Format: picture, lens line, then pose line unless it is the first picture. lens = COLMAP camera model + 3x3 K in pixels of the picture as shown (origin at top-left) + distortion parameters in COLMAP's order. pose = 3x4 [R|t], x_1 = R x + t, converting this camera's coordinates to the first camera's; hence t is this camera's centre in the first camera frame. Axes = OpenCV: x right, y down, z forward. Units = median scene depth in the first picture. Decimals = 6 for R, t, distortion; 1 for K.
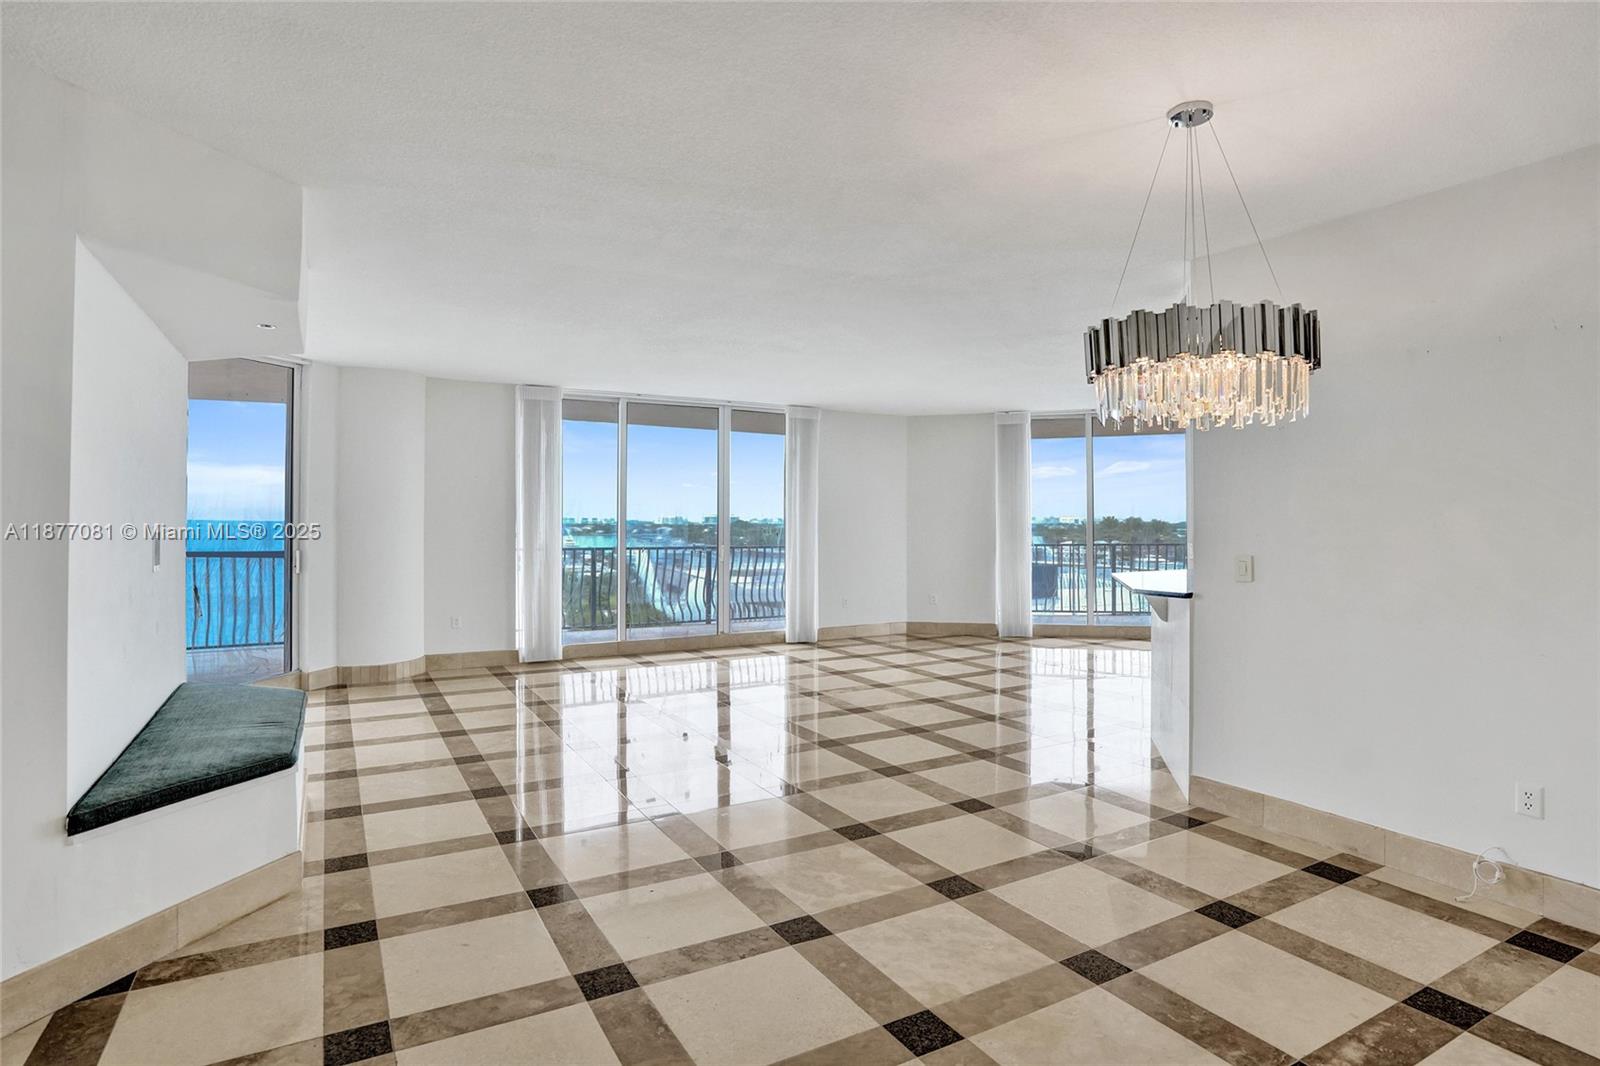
lens RADIAL K [[824.8, 0, 793.5], [0, 824.8, 519.4], [0, 0, 1]] dist [-0.048140, 0.008077]
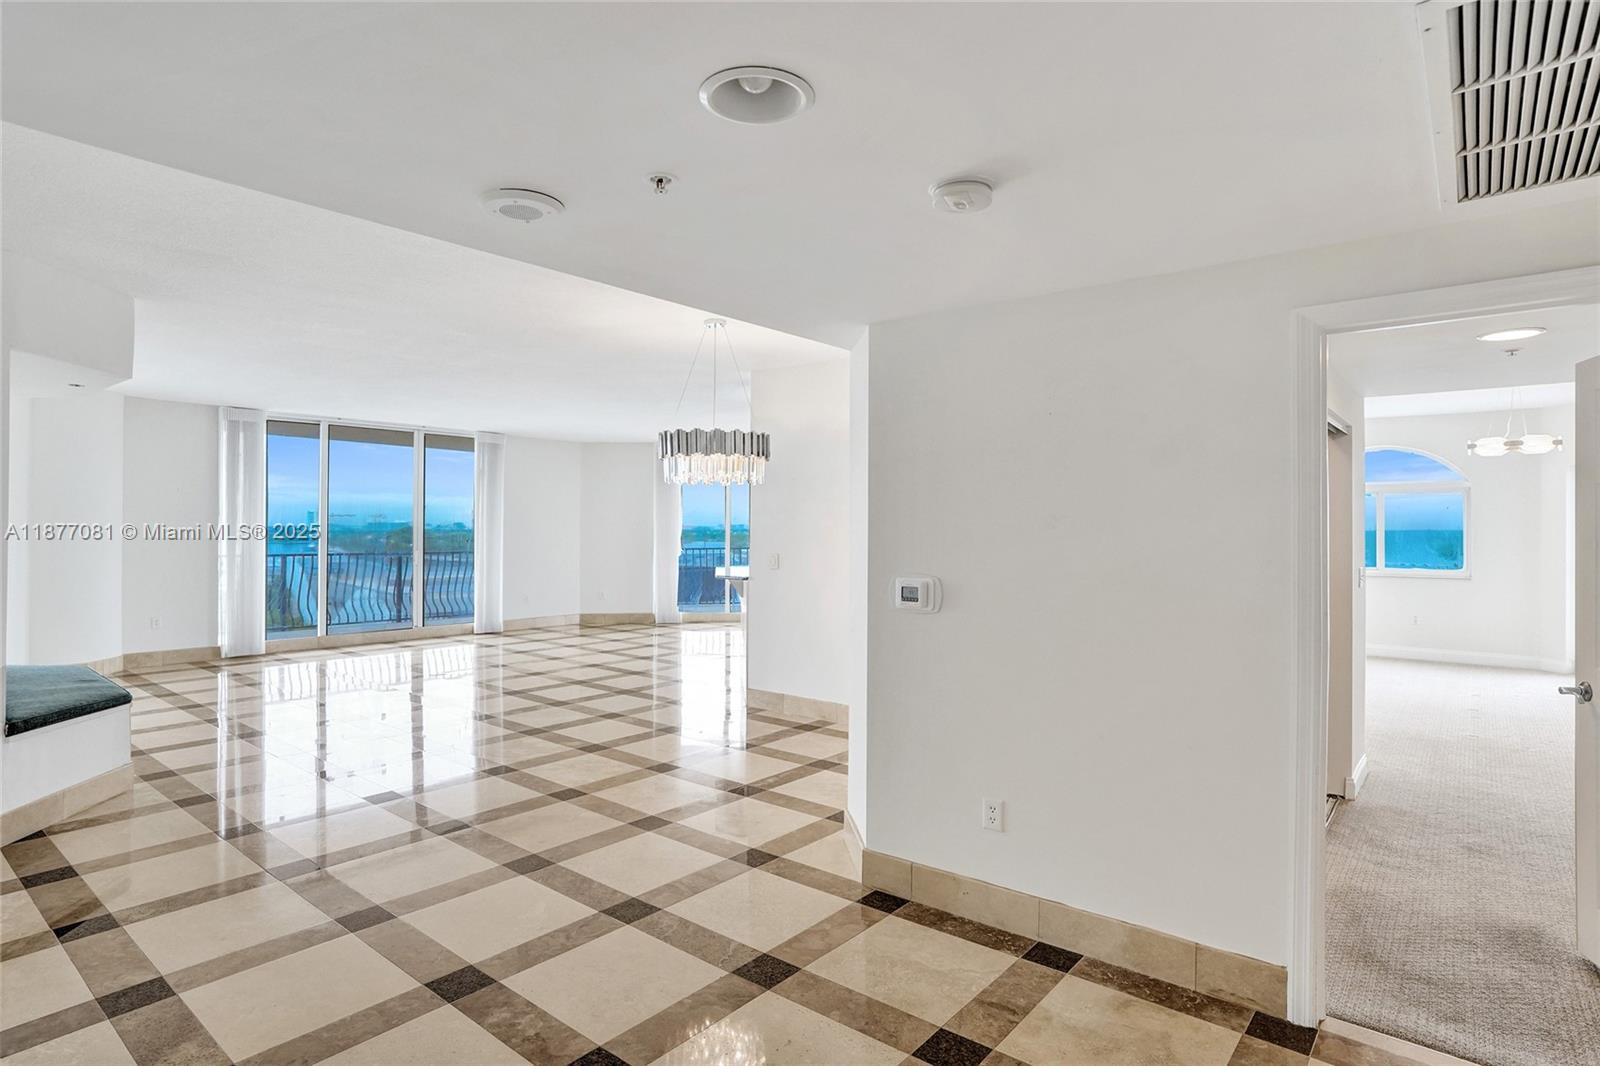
lens RADIAL K [[824.8, 0, 799.7], [0, 824.8, 527.8], [0, 0, 1]] dist [-0.048140, 0.008077]
pose [[0.927857, 0.004001, 0.372914, -0.016651], [-0.004732, 0.999988, 0.001045, -0.005187], [-0.372905, -0.002734, 0.927865, -0.299069]]
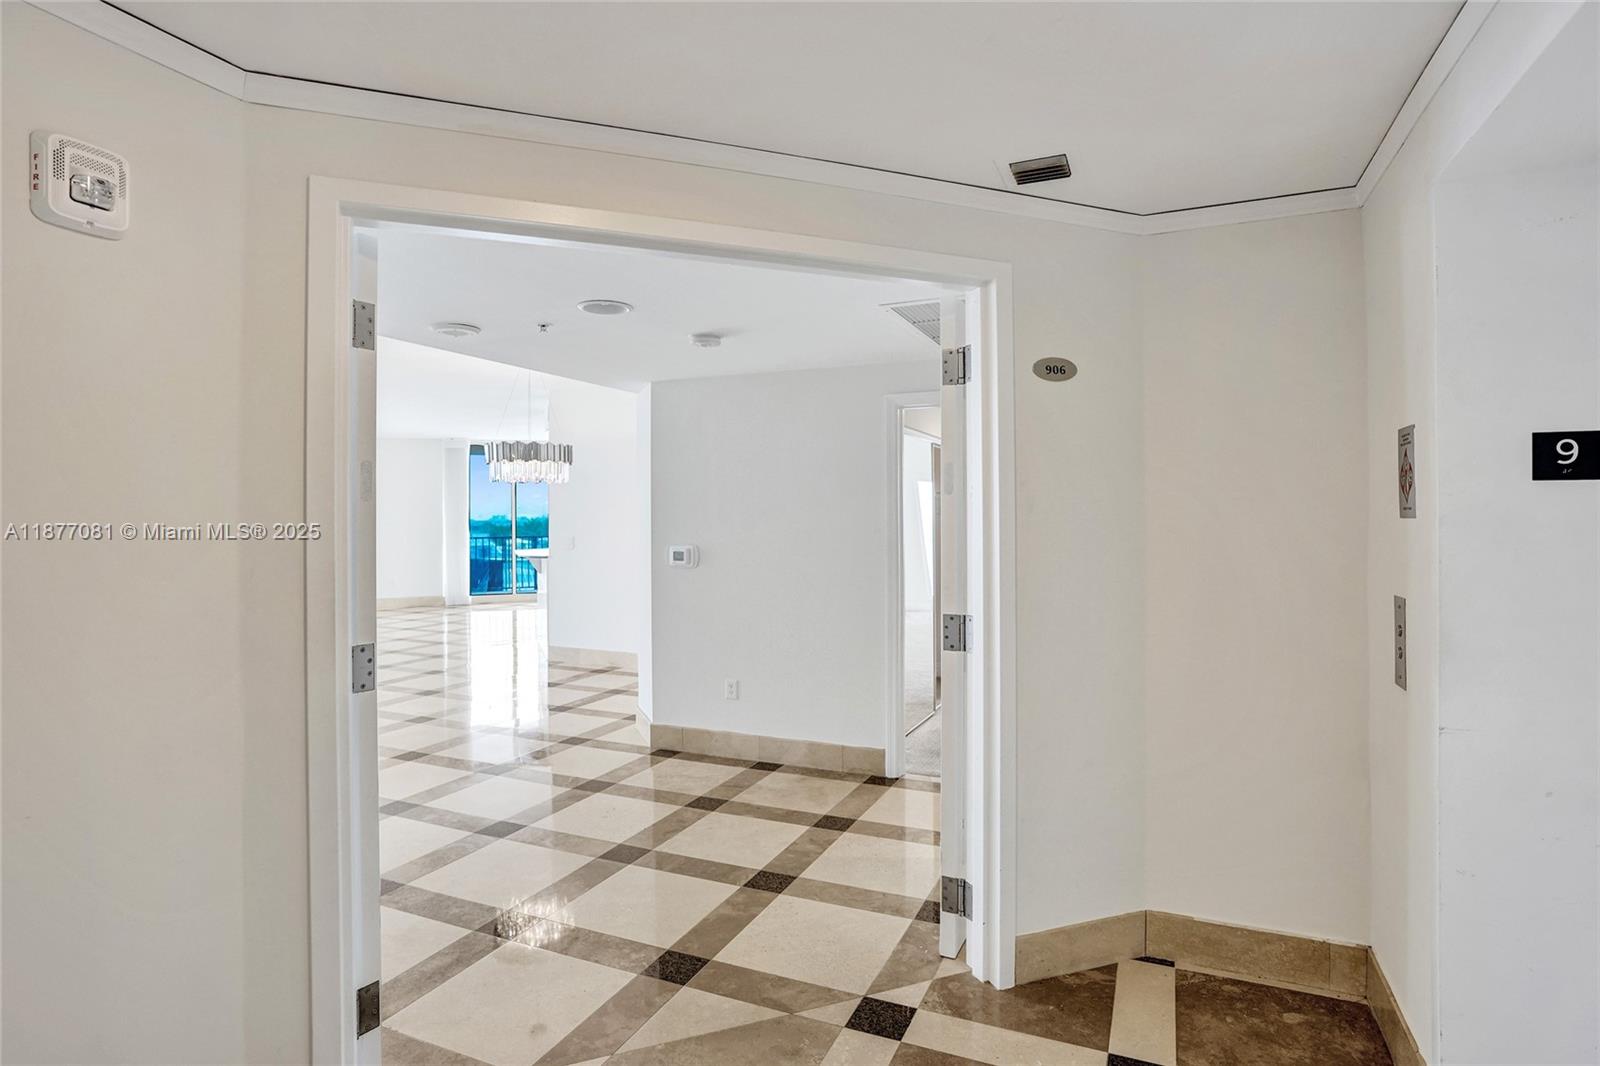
lens RADIAL K [[824.8, 0, 791.8], [0, 824.8, 536.8], [0, 0, 1]] dist [-0.048140, 0.008077]
pose [[0.794364, -0.015528, 0.607244, -0.138691], [0.001142, 0.999710, 0.024069, -0.002648], [-0.607441, -0.018426, 0.794151, -0.513261]]
